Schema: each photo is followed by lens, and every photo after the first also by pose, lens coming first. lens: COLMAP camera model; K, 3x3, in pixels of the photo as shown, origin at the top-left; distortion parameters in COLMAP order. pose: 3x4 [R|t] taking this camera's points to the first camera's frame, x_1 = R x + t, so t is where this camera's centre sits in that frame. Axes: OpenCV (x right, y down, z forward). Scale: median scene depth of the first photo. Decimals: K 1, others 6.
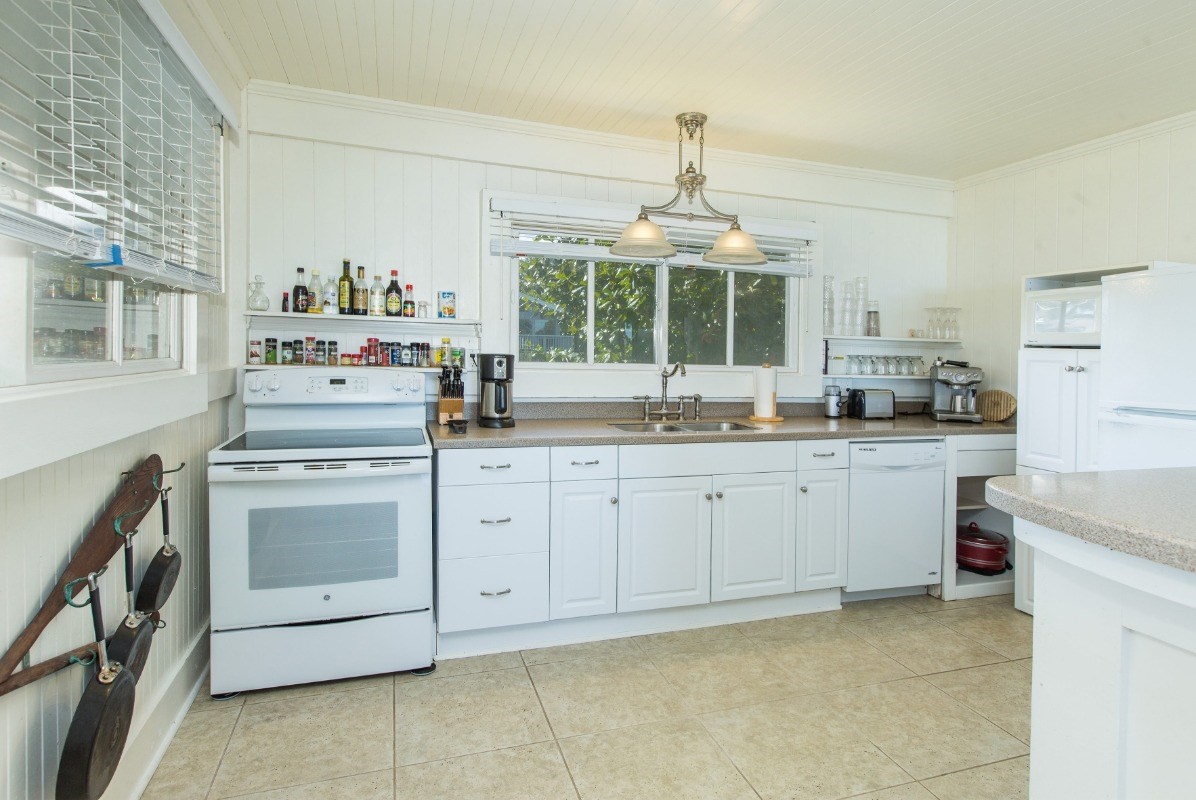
lens RADIAL K [[638.2, 0, 601.1], [0, 638.2, 356.0], [0, 0, 1]] dist [0.000835, 0.000023]
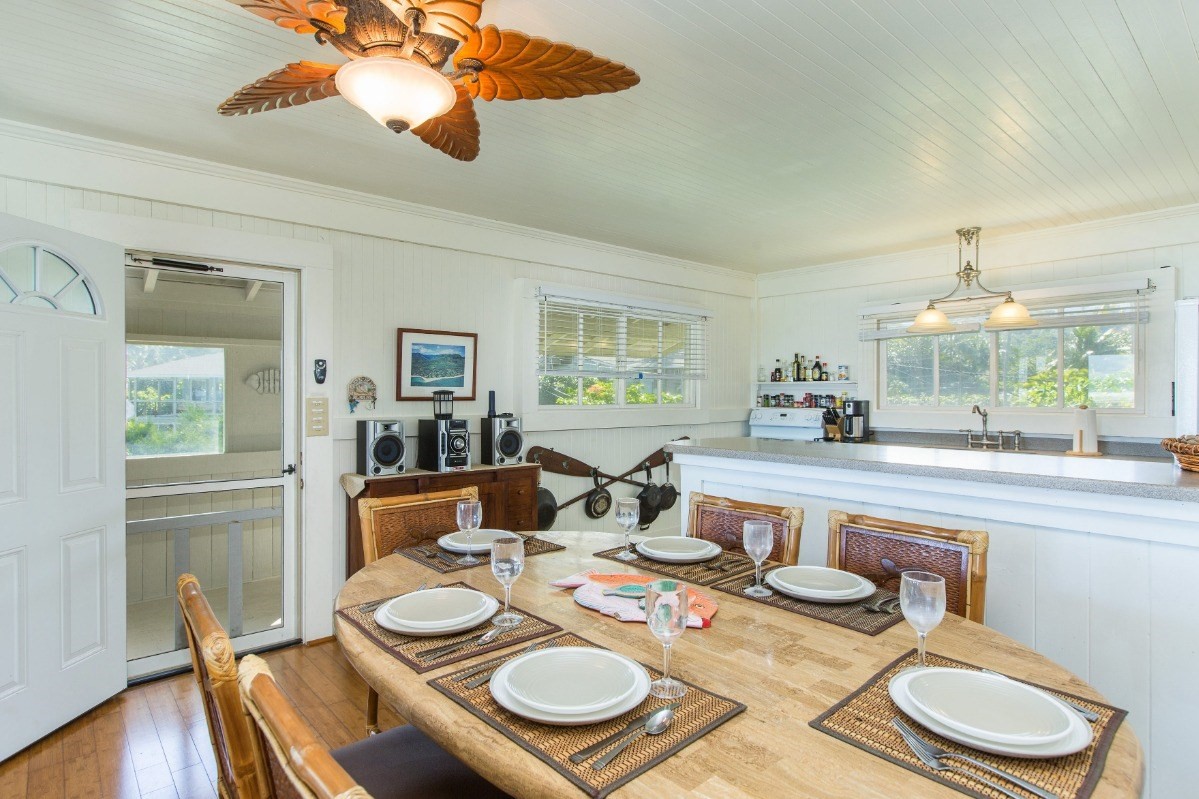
lens RADIAL K [[618.6, 0, 599.5], [0, 618.6, 399.5], [0, 0, 1]] dist [0.000243, 0.000050]
pose [[0.387468, -0.017374, -0.921719, 1.084927], [-0.003639, 0.999786, -0.020376, 0.030542], [0.921876, 0.011249, 0.387322, -0.270816]]
